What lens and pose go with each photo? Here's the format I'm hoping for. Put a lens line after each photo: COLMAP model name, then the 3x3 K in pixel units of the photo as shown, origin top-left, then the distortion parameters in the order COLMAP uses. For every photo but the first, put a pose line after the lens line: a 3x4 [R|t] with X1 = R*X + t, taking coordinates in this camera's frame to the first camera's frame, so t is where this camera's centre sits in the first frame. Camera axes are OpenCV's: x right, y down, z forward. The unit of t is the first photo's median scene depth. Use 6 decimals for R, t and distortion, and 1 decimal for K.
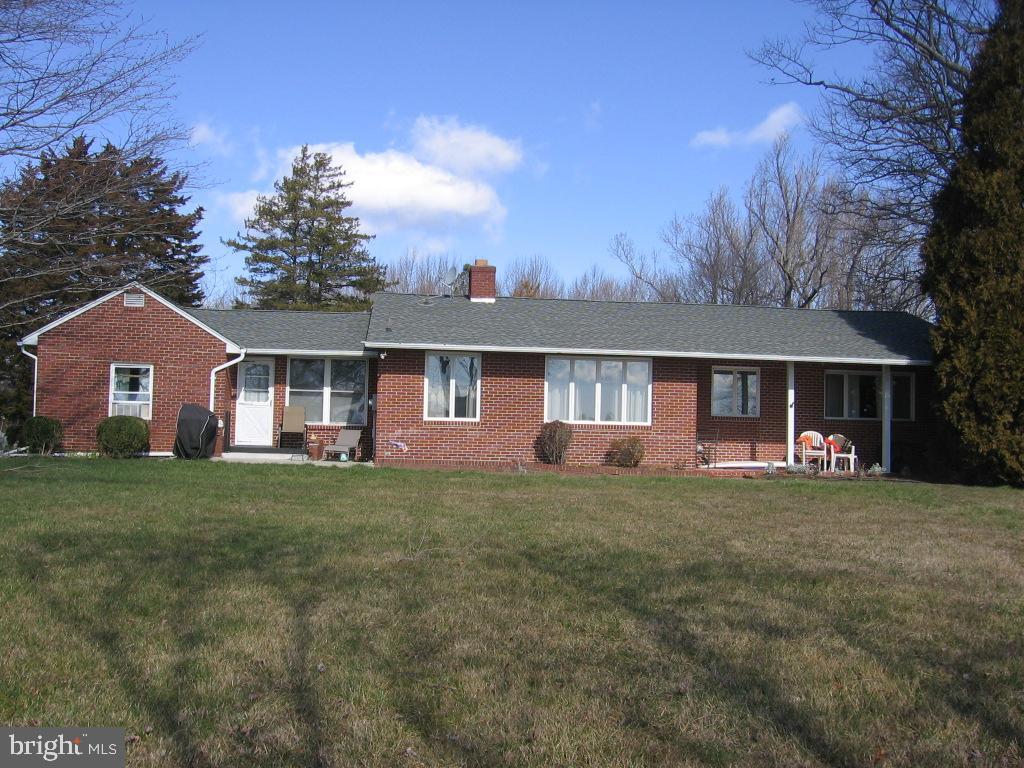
lens RADIAL K [[1029.3, 0, 512.0], [0, 1029.3, 384.0], [0, 0, 1]] dist [-0.131178, -0.005845]
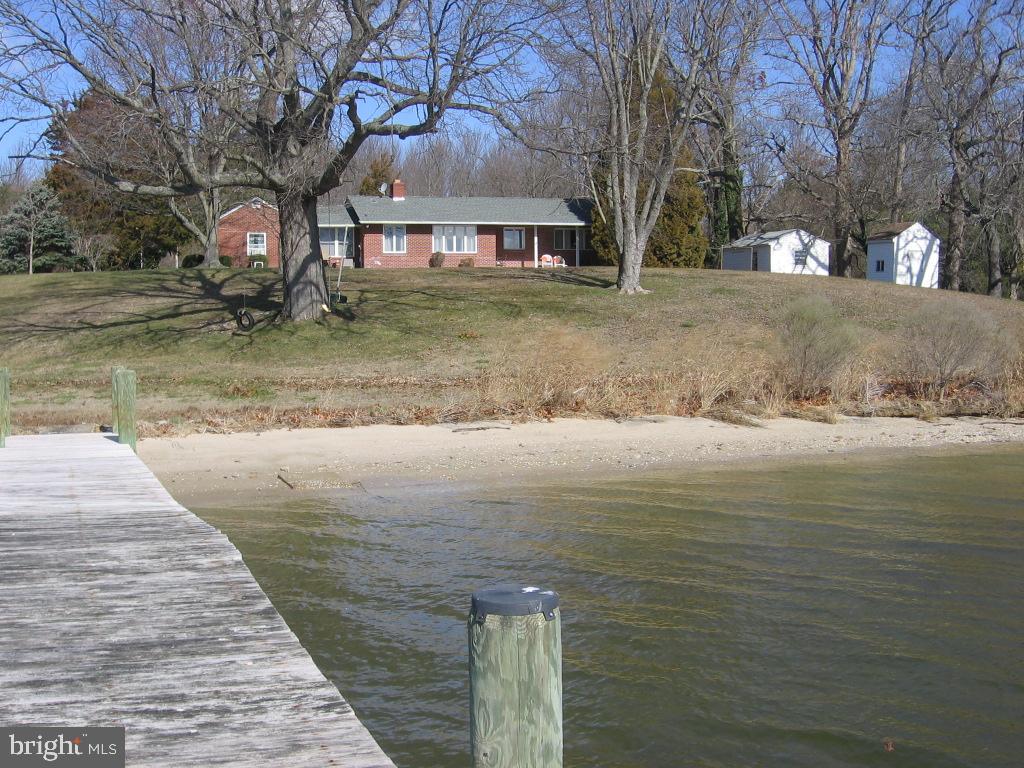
lens RADIAL K [[1374.3, 0, 512.0], [0, 1374.3, 384.0], [0, 0, 1]] dist [-0.133169, -0.022750]
pose [[0.992700, -0.033510, 0.115861, -0.164790], [0.022291, 0.995054, 0.096807, 0.035794], [-0.118532, -0.093518, 0.988537, -2.205093]]
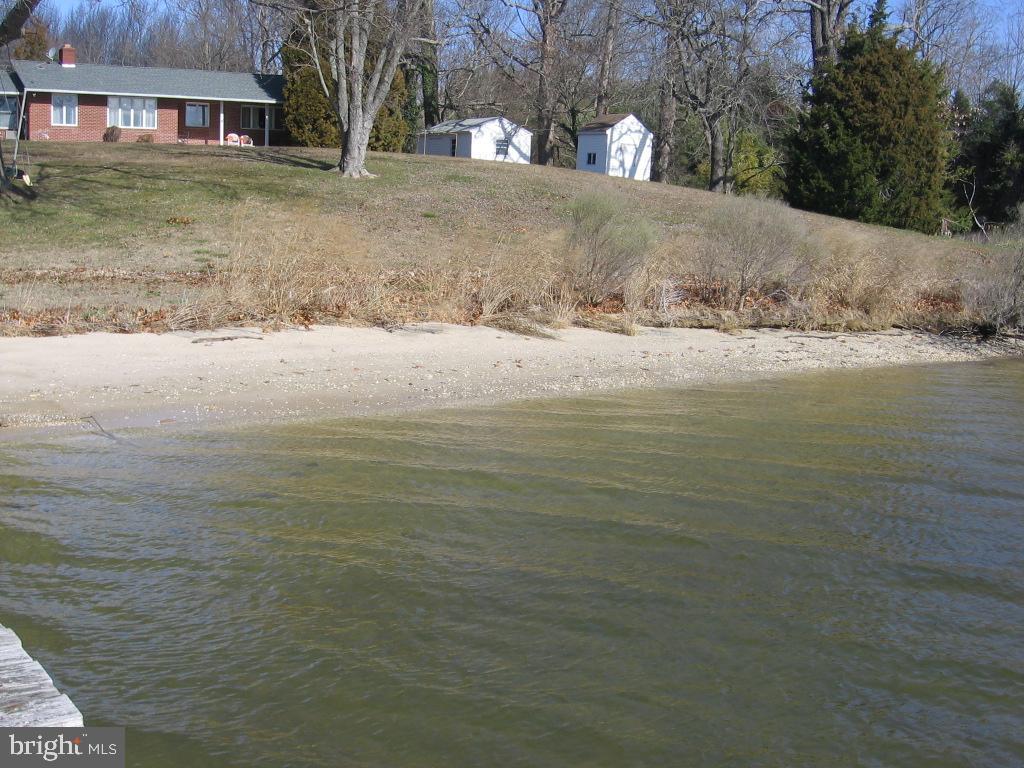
lens RADIAL K [[1374.3, 0, 512.0], [0, 1374.3, 384.0], [0, 0, 1]] dist [-0.133169, -0.022750]
pose [[0.934079, -0.040036, 0.354814, -0.202144], [-0.024929, 0.983957, 0.176654, 0.046034], [-0.356195, -0.173854, 0.918096, -2.004923]]
